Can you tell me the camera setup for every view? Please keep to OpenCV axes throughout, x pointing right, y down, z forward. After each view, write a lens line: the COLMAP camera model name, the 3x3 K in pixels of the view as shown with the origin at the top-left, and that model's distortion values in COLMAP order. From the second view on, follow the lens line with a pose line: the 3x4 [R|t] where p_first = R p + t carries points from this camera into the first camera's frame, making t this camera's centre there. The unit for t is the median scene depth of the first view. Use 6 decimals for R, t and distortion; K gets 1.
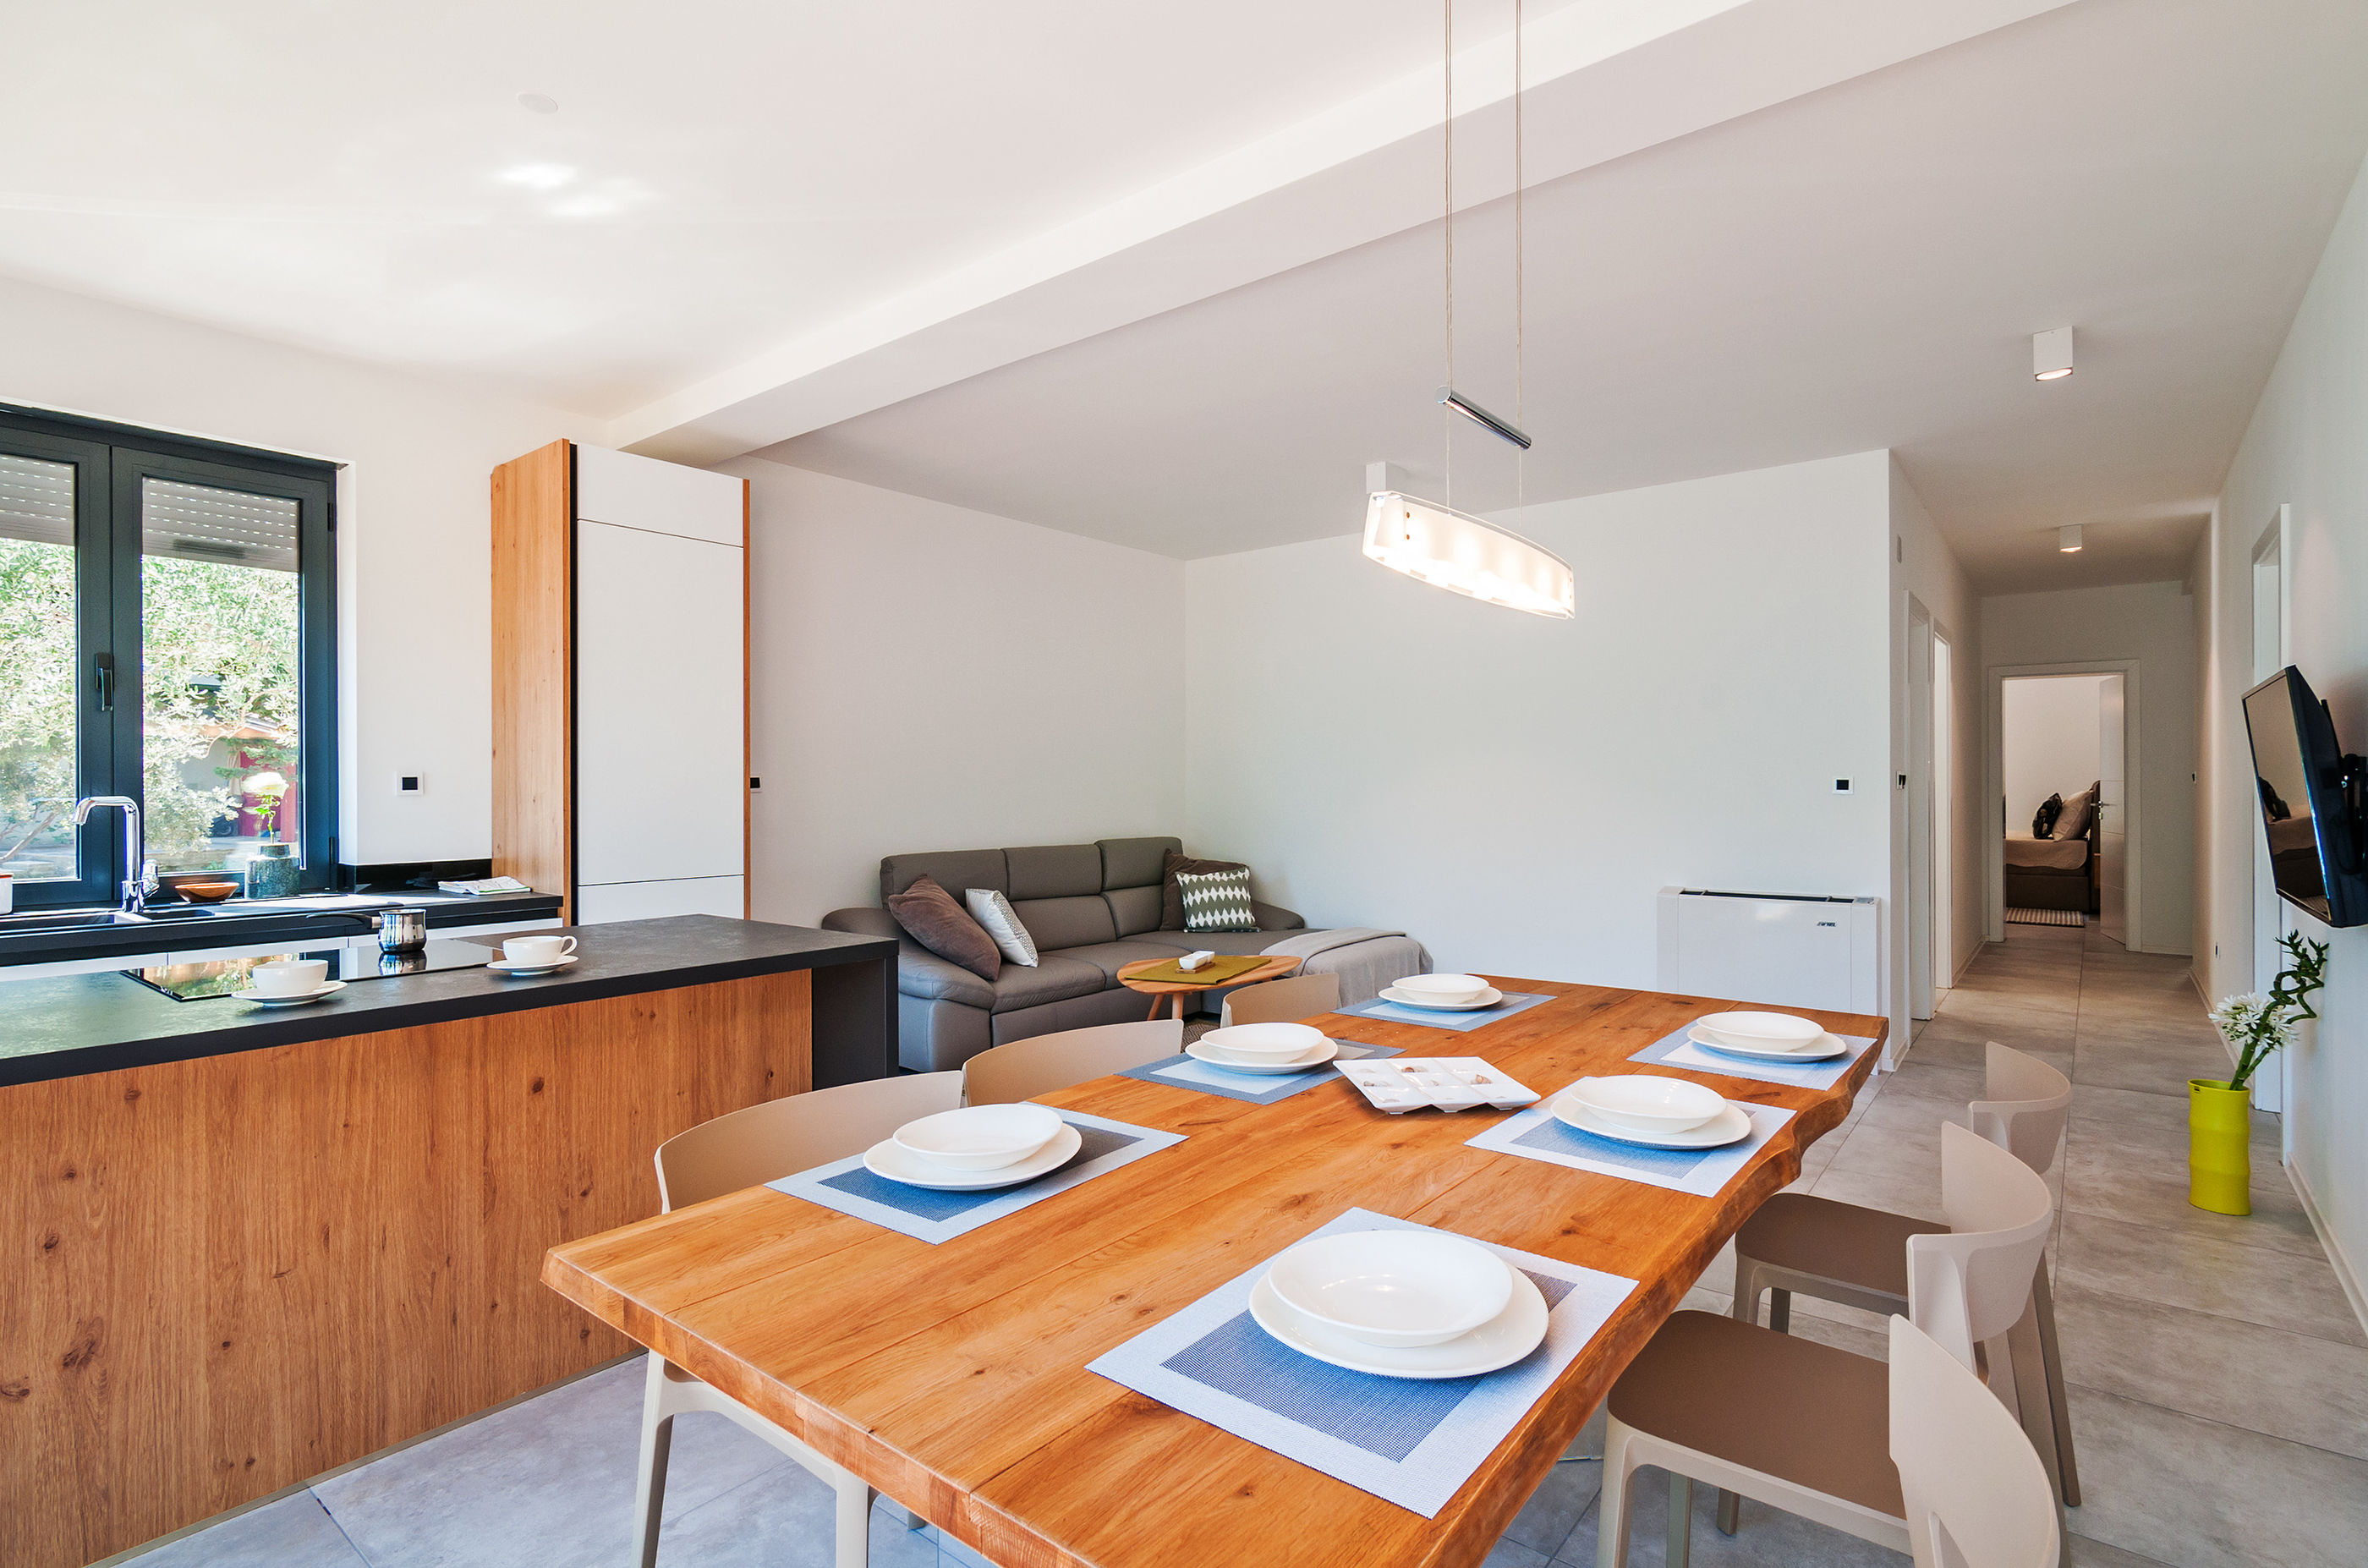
lens RADIAL K [[1124.3, 0, 1186.3], [0, 1124.3, 785.8], [0, 0, 1]] dist [-0.001114, -0.000401]
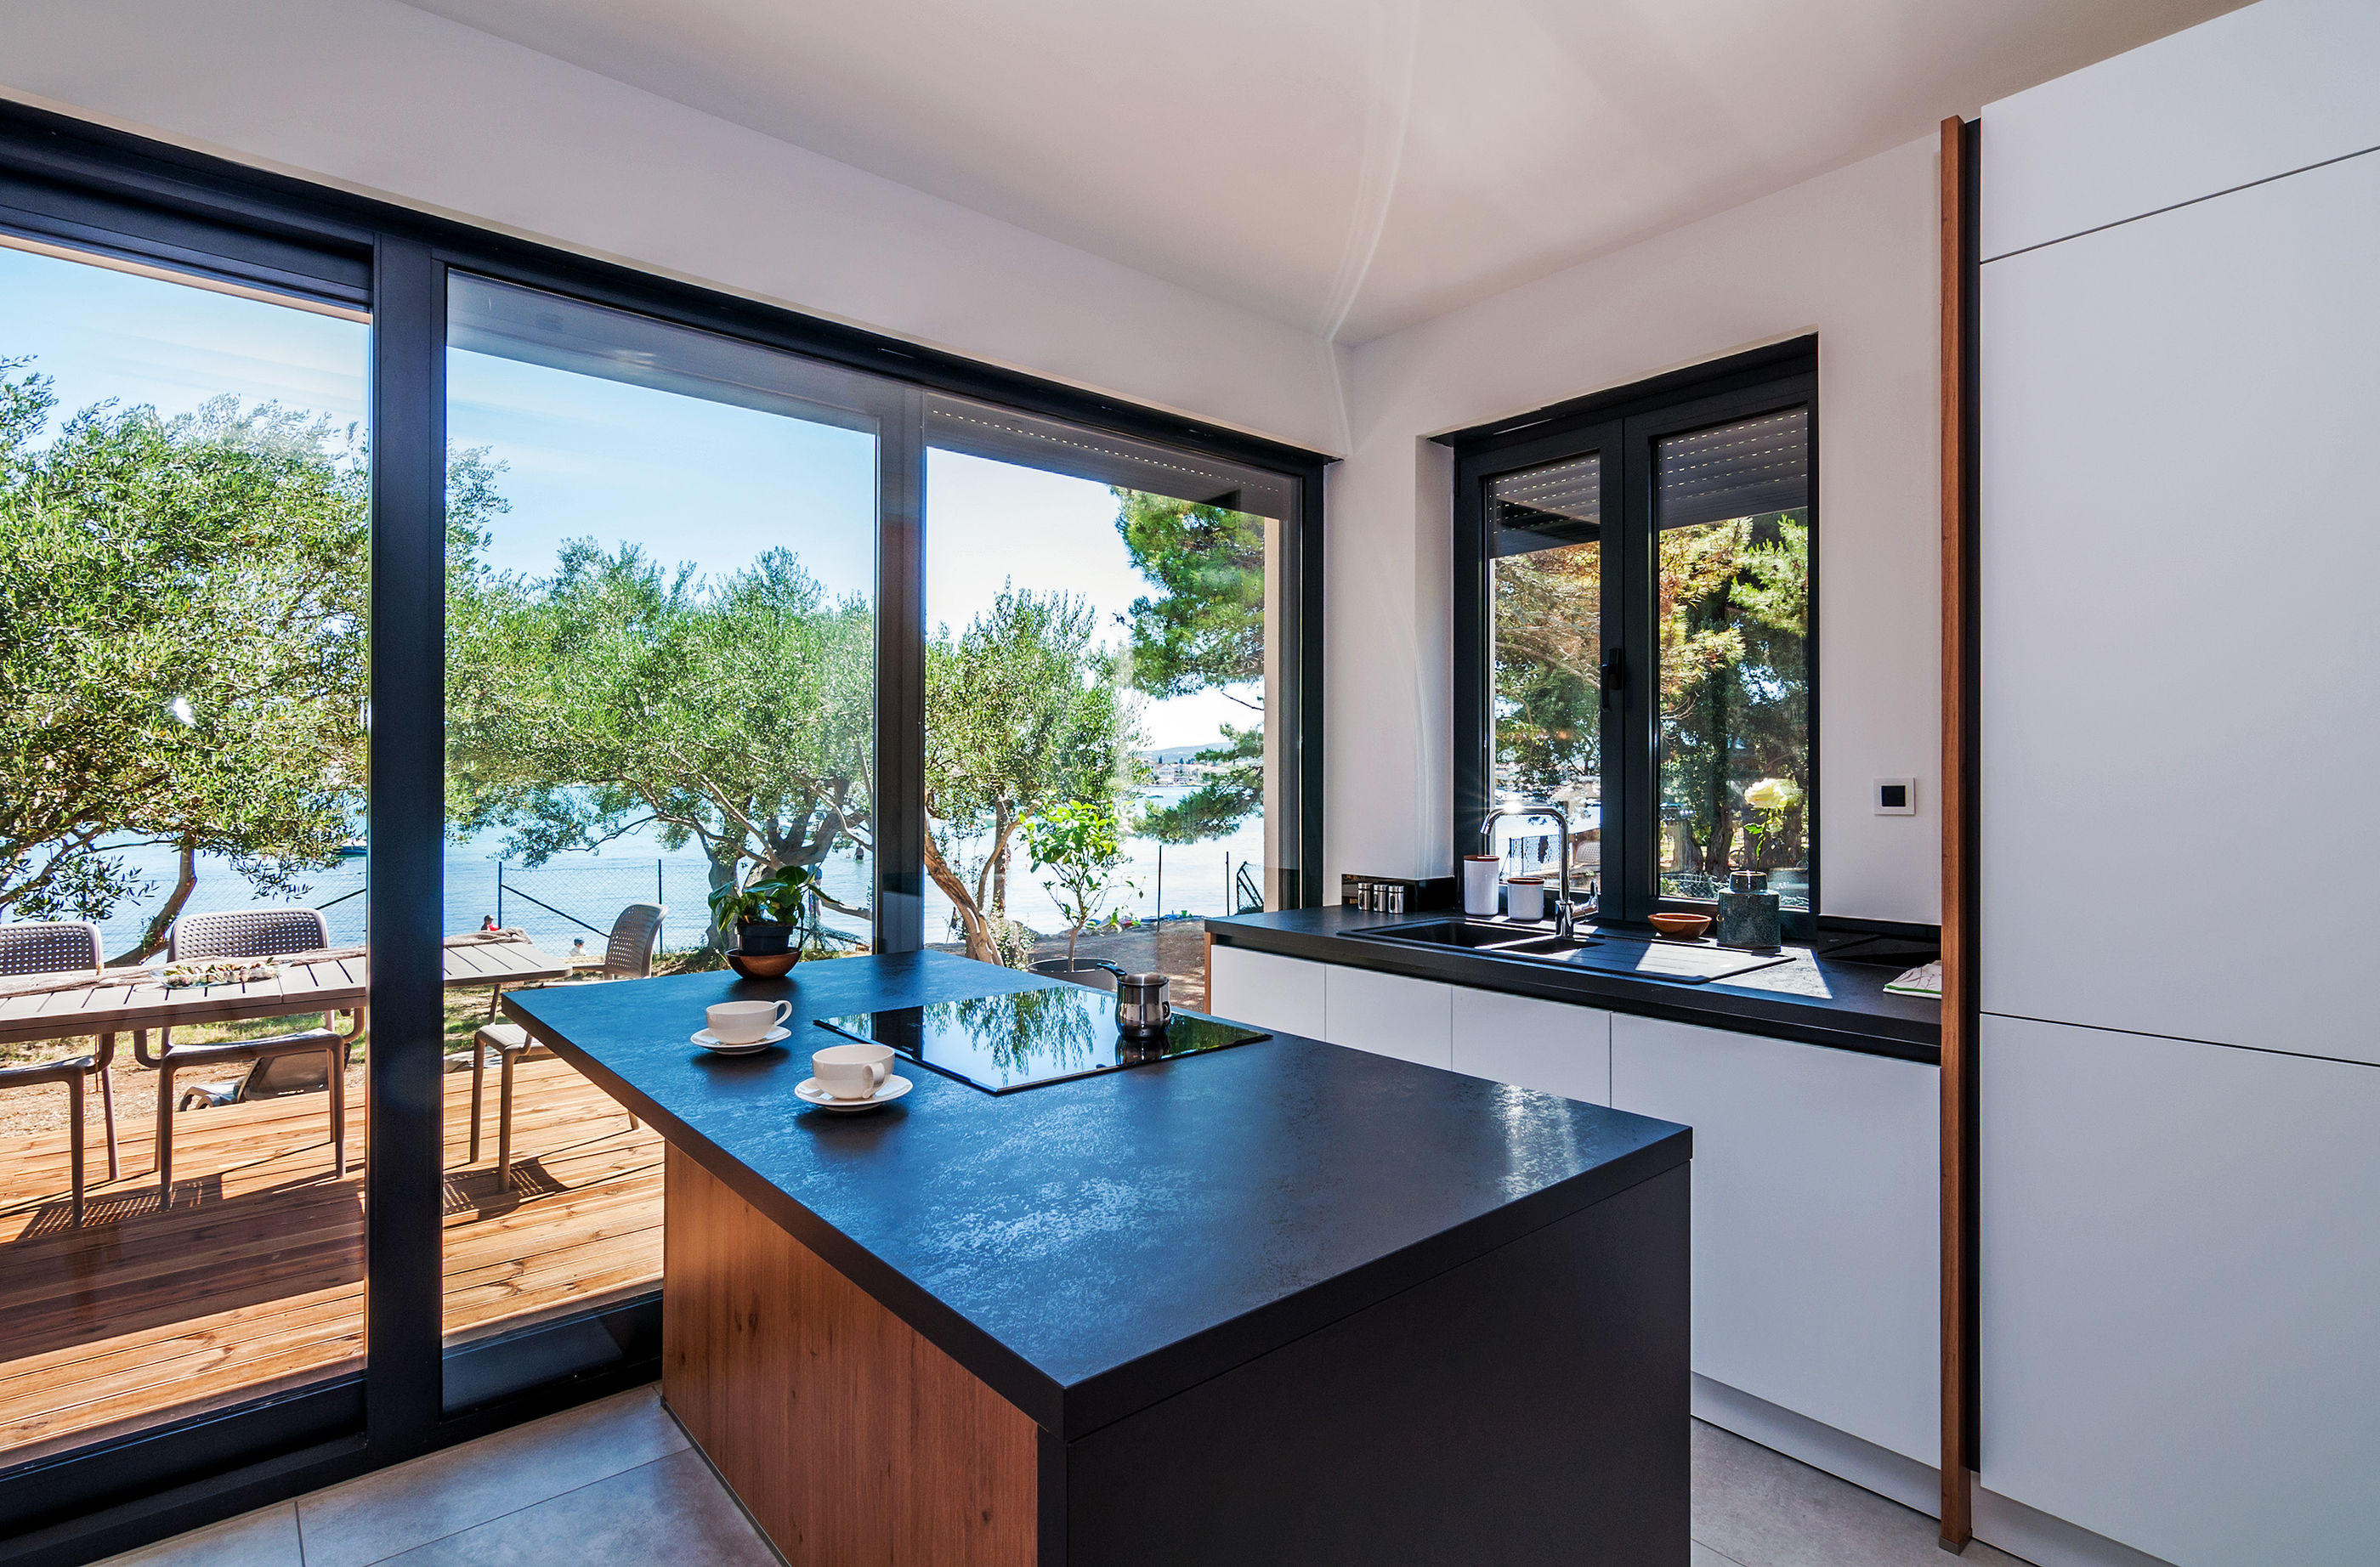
lens RADIAL K [[1155.3, 0, 1199.0], [0, 1155.3, 779.8], [0, 0, 1]] dist [-0.003799, -0.000865]
pose [[-0.181638, 0.006620, -0.983343, 0.019288], [-0.001483, 0.999974, 0.007006, -0.015627], [0.983364, 0.002731, -0.181624, 0.783051]]
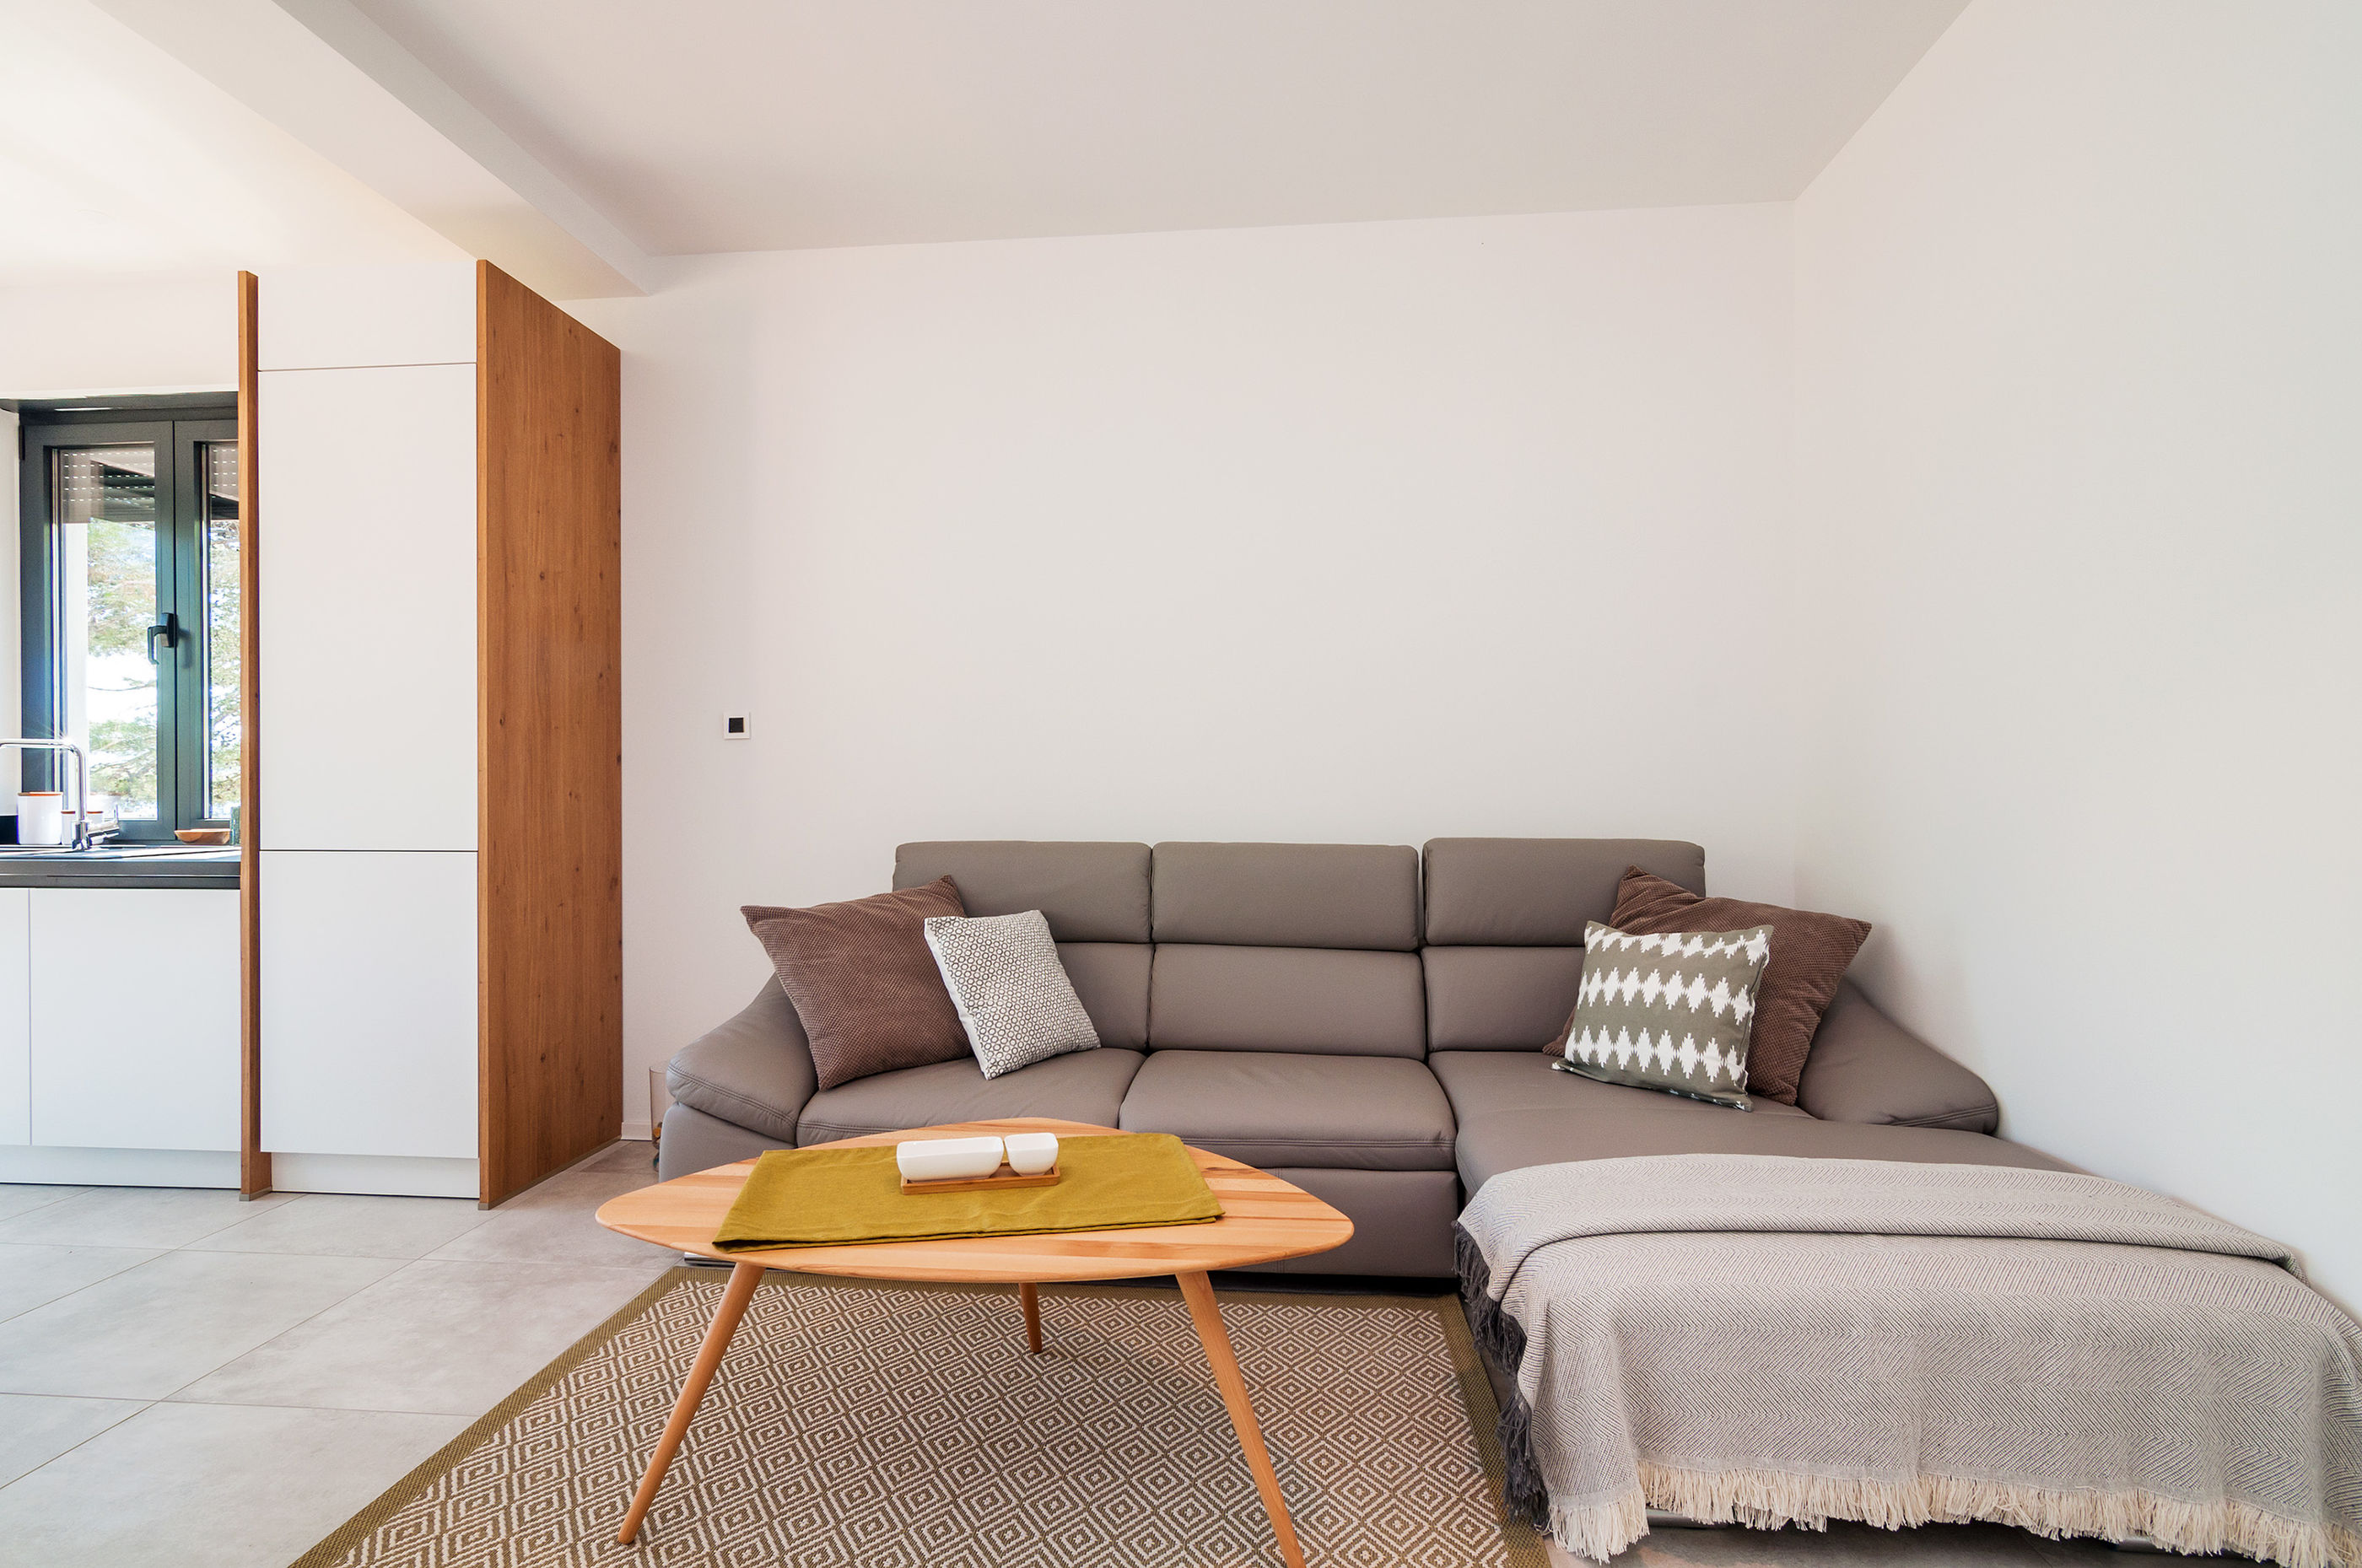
lens RADIAL K [[1147.3, 0, 1180.9], [0, 1147.3, 797.4], [0, 0, 1]] dist [-0.001049, 0.000726]
pose [[0.549627, 0.010333, -0.835346, 0.482025], [-0.001938, 0.999937, 0.011094, 0.044663], [0.835408, -0.004479, 0.549612, 1.136614]]
